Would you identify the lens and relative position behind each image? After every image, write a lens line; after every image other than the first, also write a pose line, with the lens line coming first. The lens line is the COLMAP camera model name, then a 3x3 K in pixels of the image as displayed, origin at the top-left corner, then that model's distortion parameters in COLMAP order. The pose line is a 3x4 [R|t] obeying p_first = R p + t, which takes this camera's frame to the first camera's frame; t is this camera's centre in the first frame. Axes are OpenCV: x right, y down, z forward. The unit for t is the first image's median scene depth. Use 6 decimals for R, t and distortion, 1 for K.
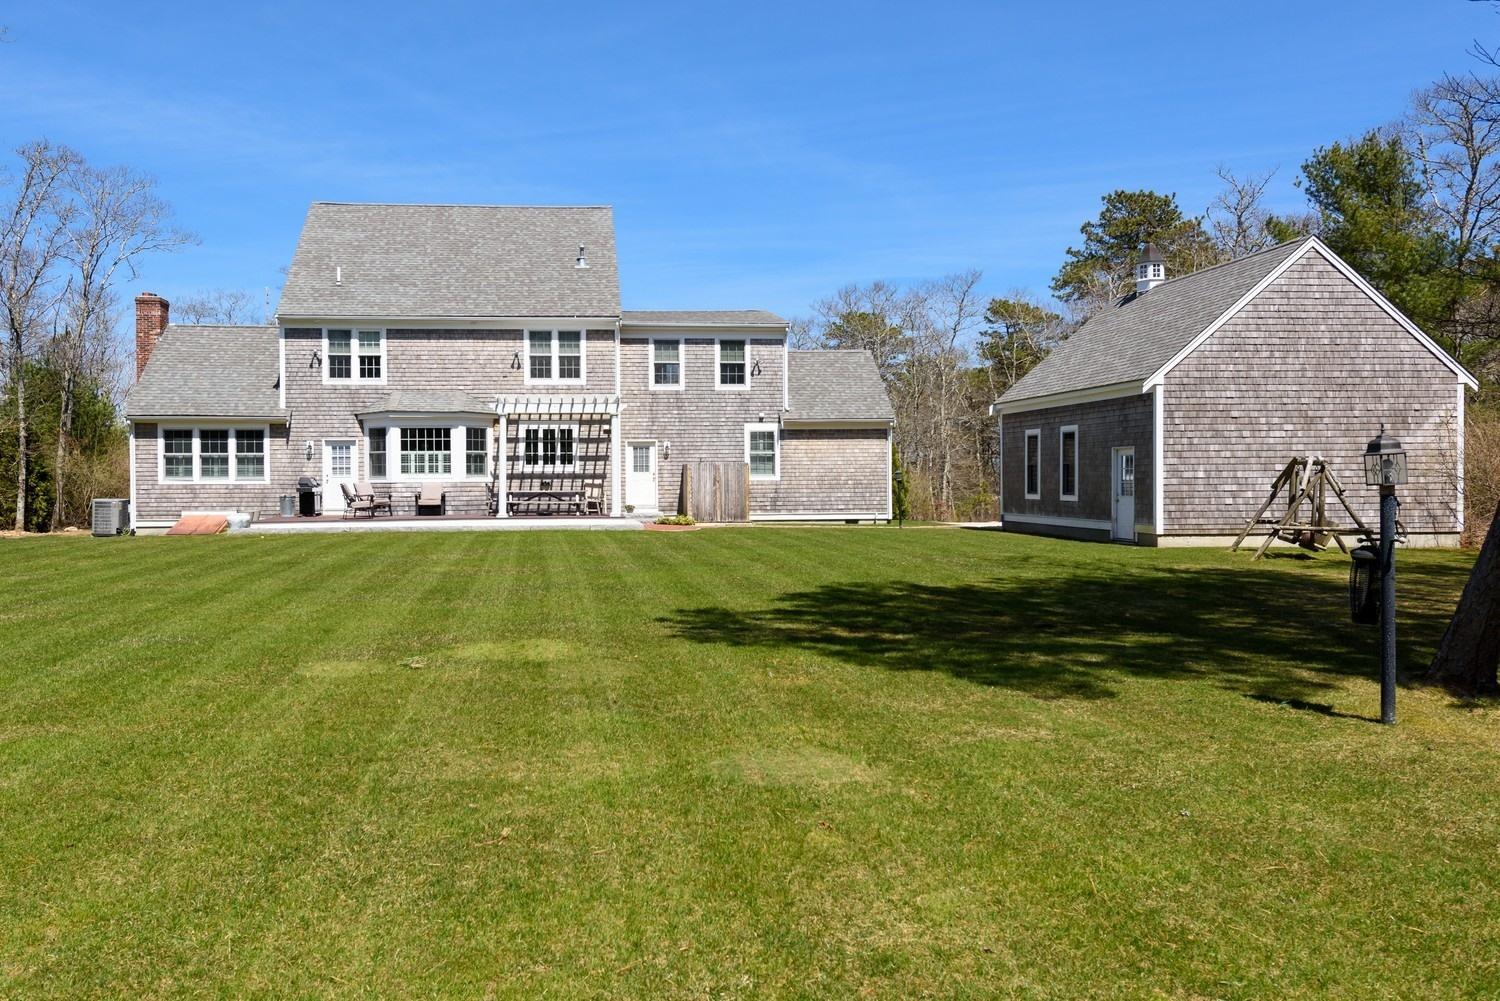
lens RADIAL K [[1176.1, 0, 625.1], [0, 1176.1, 507.2], [0, 0, 1]] dist [0.006108, -0.008405]
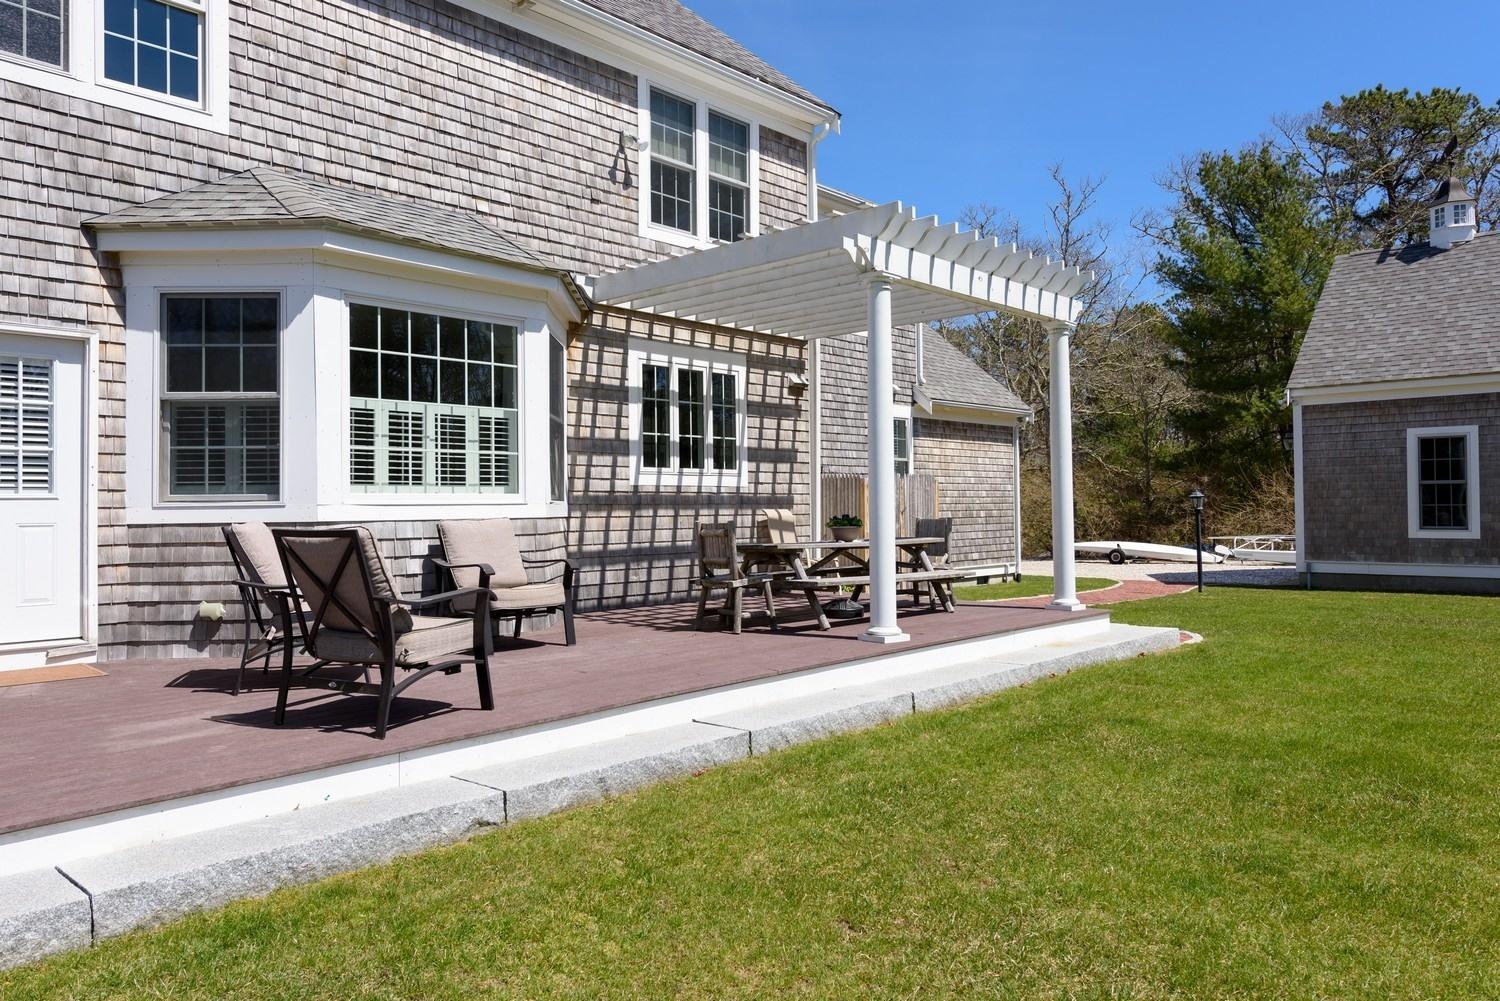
lens RADIAL K [[1032.2, 0, 747.0], [0, 1032.2, 508.0], [0, 0, 1]] dist [0.004271, -0.000208]
pose [[0.731267, -0.000619, 0.682091, -0.271618], [0.020481, 0.999569, -0.021051, -0.016778], [-0.681784, 0.029364, 0.730964, 0.760214]]
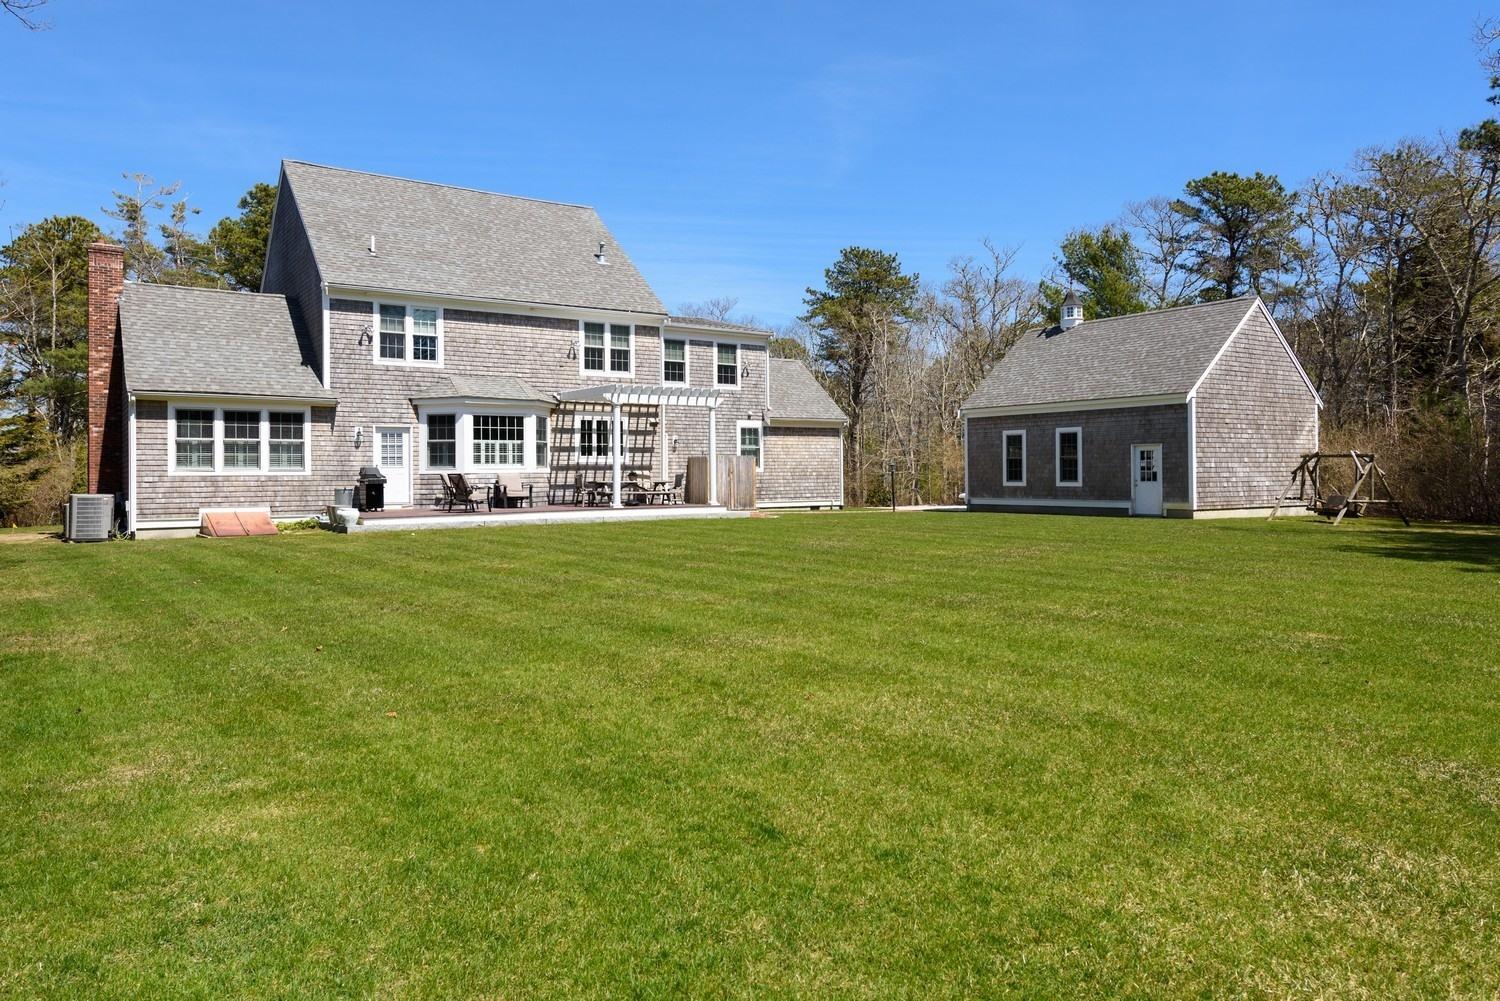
lens RADIAL K [[1022.8, 0, 751.7], [0, 1022.8, 492.3], [0, 0, 1]] dist [0.001611, -0.001721]
pose [[0.862292, -0.009650, 0.506319, -0.401442], [0.014223, 0.999885, -0.005166, 0.001547], [-0.506211, 0.011656, 0.862331, 0.179634]]
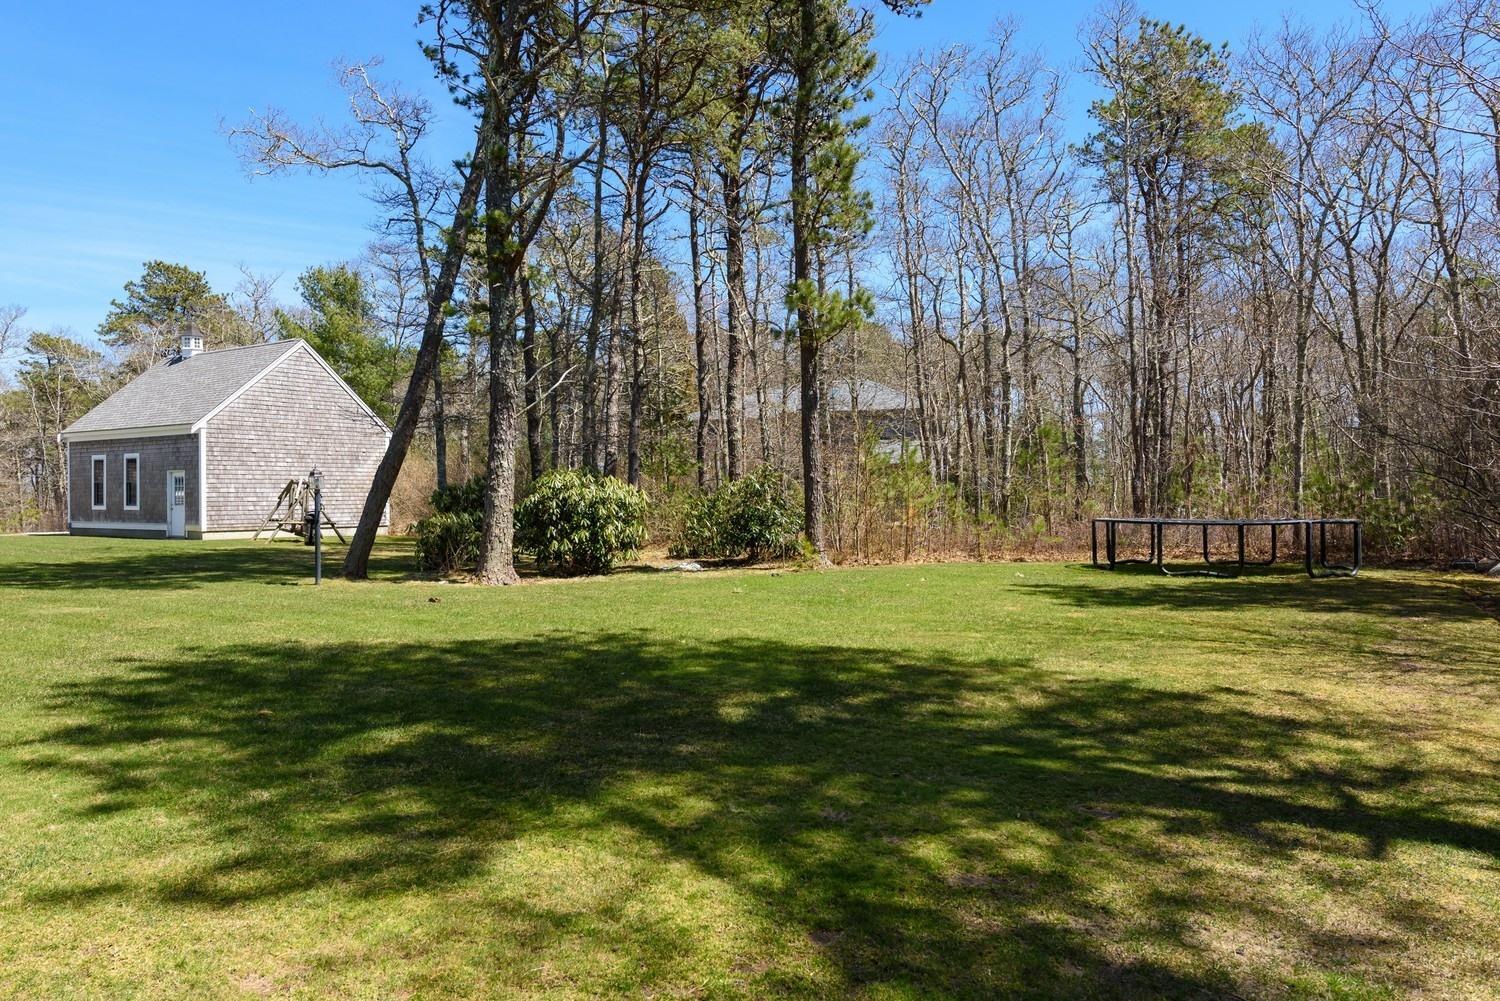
lens RADIAL K [[1022.8, 0, 751.7], [0, 1022.8, 492.3], [0, 0, 1]] dist [0.001611, -0.001721]
pose [[0.597082, 0.005328, 0.802162, -0.109158], [0.019434, 0.999588, -0.021105, 0.010424], [-0.801945, 0.028191, 0.596733, -0.208282]]
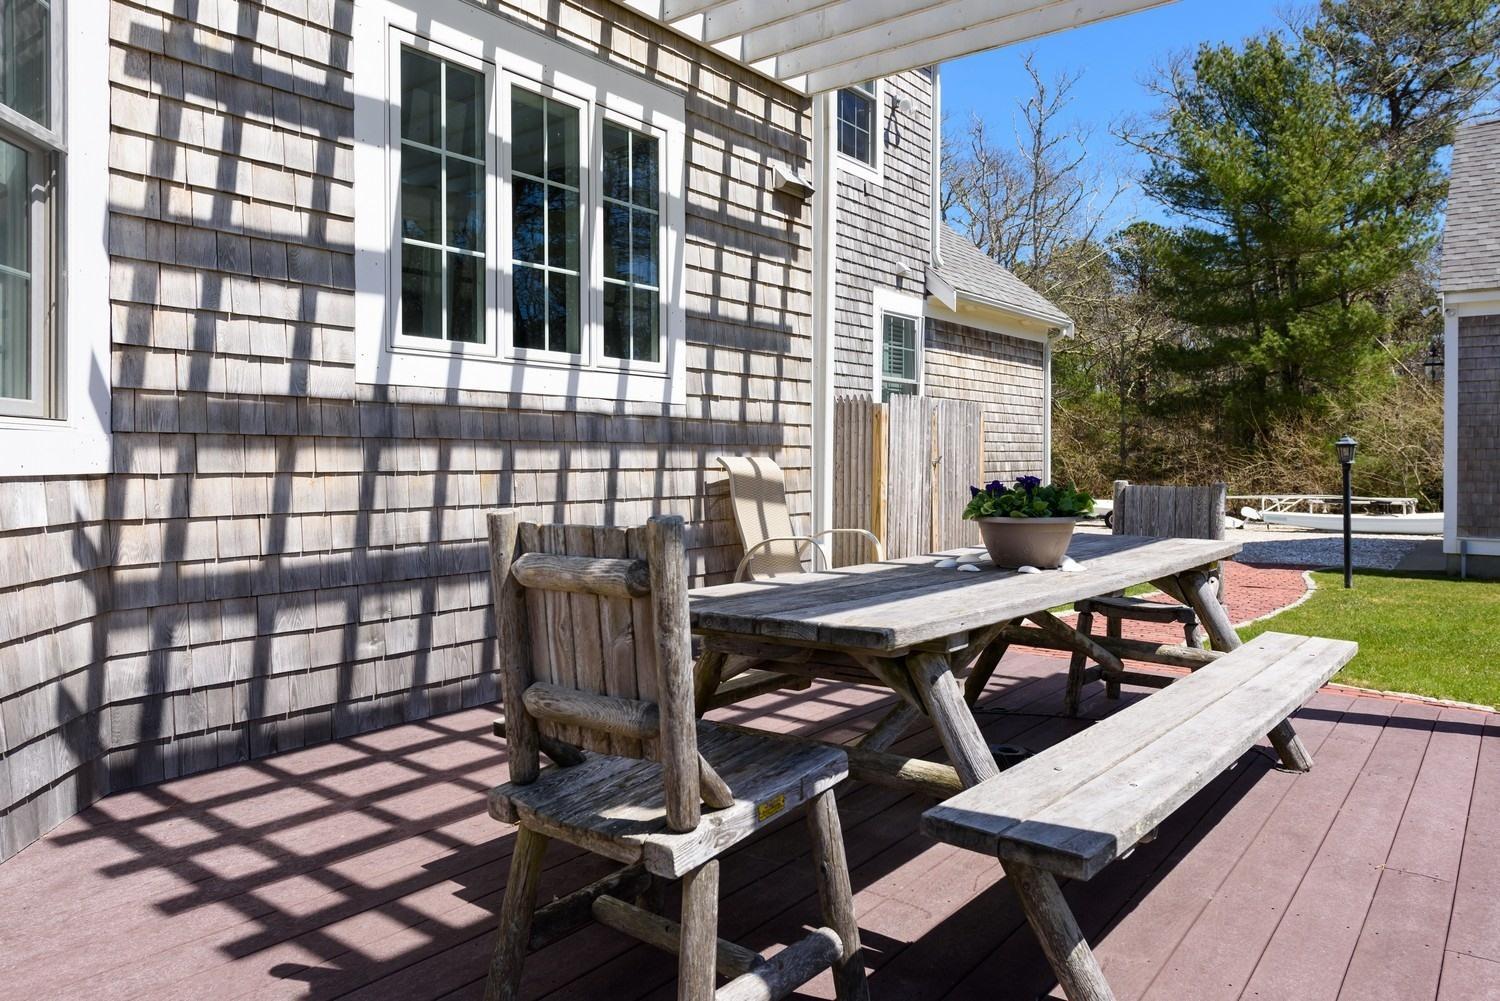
lens RADIAL K [[999.7, 0, 750.0], [0, 999.7, 500.5], [0, 0, 1]] dist [-0.002867, -0.003848]
pose [[0.662980, -0.026673, 0.748162, -0.140650], [0.011108, 0.999606, 0.025794, -0.020669], [-0.748555, -0.008790, 0.663015, 0.906853]]
